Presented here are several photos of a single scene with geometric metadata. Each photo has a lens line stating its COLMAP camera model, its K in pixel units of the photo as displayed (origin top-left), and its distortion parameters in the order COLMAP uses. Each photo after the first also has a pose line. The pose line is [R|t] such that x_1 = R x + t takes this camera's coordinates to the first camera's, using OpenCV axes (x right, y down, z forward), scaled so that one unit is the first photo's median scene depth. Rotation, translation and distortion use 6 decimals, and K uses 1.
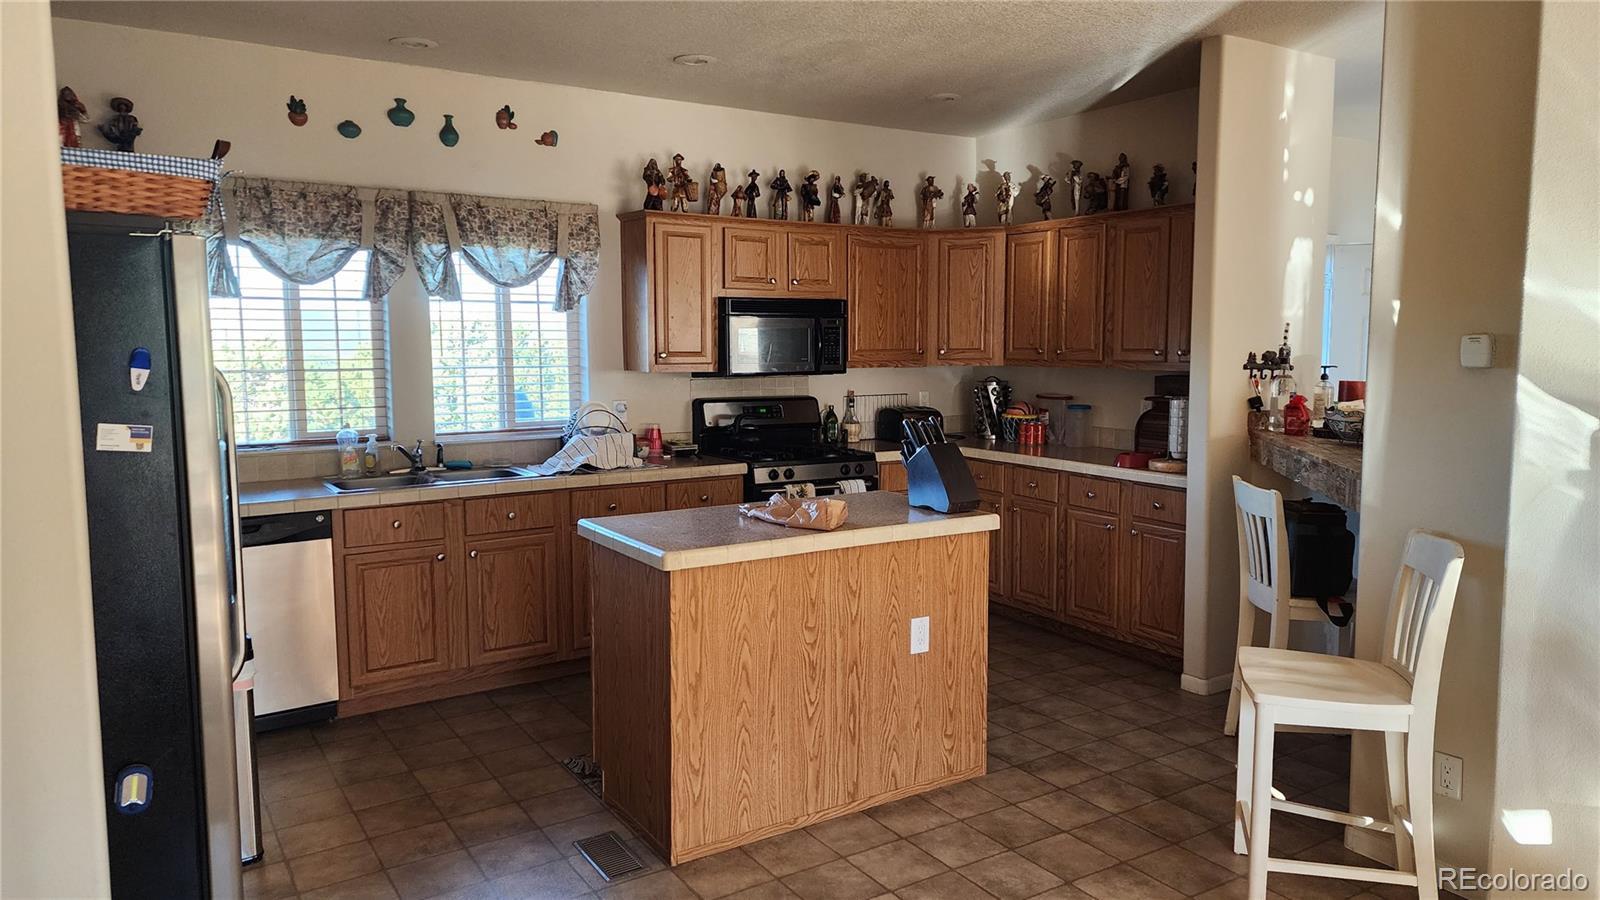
lens RADIAL K [[1062.0, 0, 798.3], [0, 1062.0, 451.2], [0, 0, 1]] dist [0.031091, -0.002586]
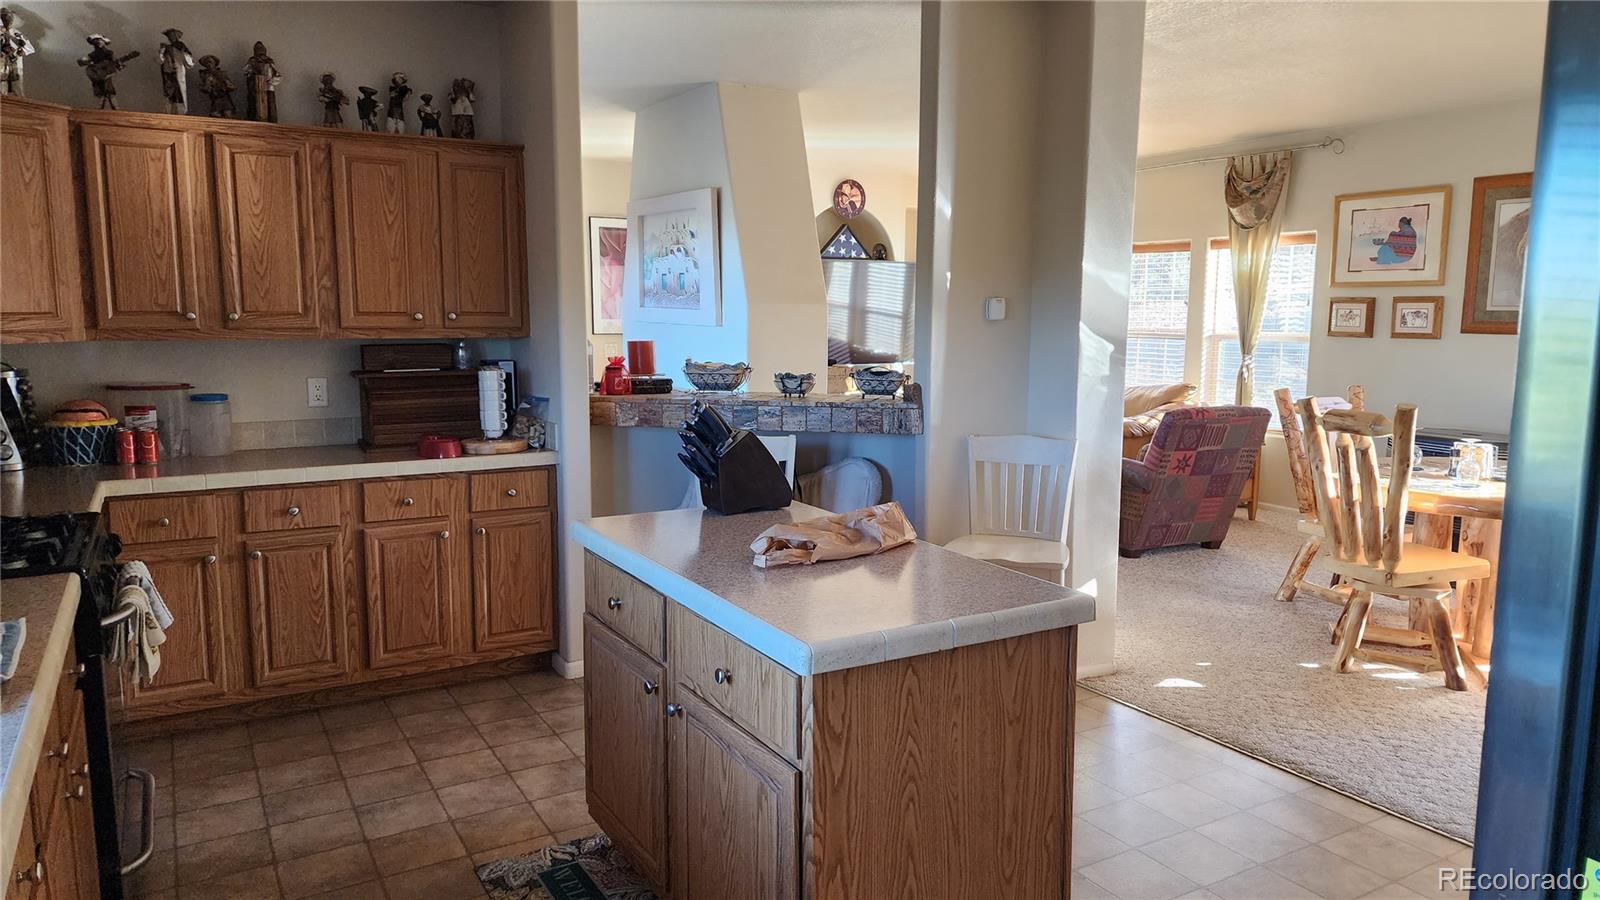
lens RADIAL K [[1062.0, 0, 797.9], [0, 1062.0, 443.8], [0, 0, 1]] dist [0.031091, -0.002586]
pose [[0.028769, -0.125793, 0.991639, -0.498784], [0.105467, 0.986894, 0.122131, -0.067216], [-0.994007, 0.101072, 0.041659, 0.708282]]
